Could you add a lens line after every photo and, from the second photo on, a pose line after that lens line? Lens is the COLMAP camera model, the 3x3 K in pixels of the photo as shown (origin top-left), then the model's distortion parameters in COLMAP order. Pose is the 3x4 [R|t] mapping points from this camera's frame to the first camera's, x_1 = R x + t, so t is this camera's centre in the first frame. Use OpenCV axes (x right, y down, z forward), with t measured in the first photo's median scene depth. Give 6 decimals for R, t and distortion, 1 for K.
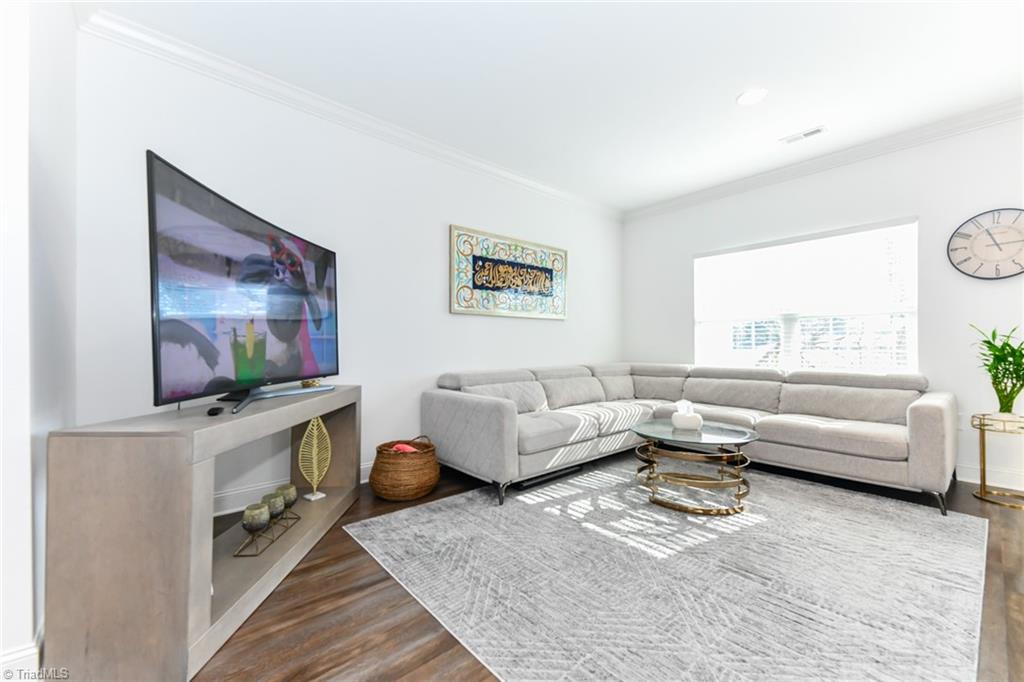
lens RADIAL K [[410.4, 0, 512.2], [0, 410.4, 345.5], [0, 0, 1]] dist [0.018671, -0.005270]
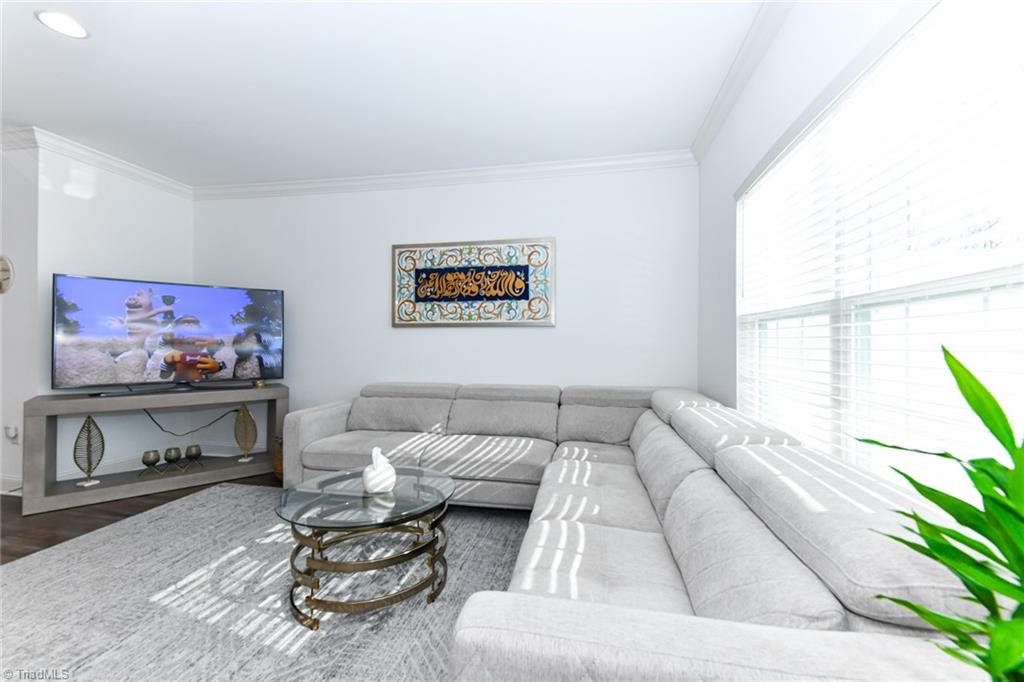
lens RADIAL K [[410.4, 0, 513.5], [0, 410.4, 339.6], [0, 0, 1]] dist [0.018671, -0.005270]
pose [[0.613089, -0.001752, -0.790012, 0.832989], [-0.001201, 0.999994, -0.003149, -0.040623], [0.790013, 0.002879, 0.613084, 0.548607]]
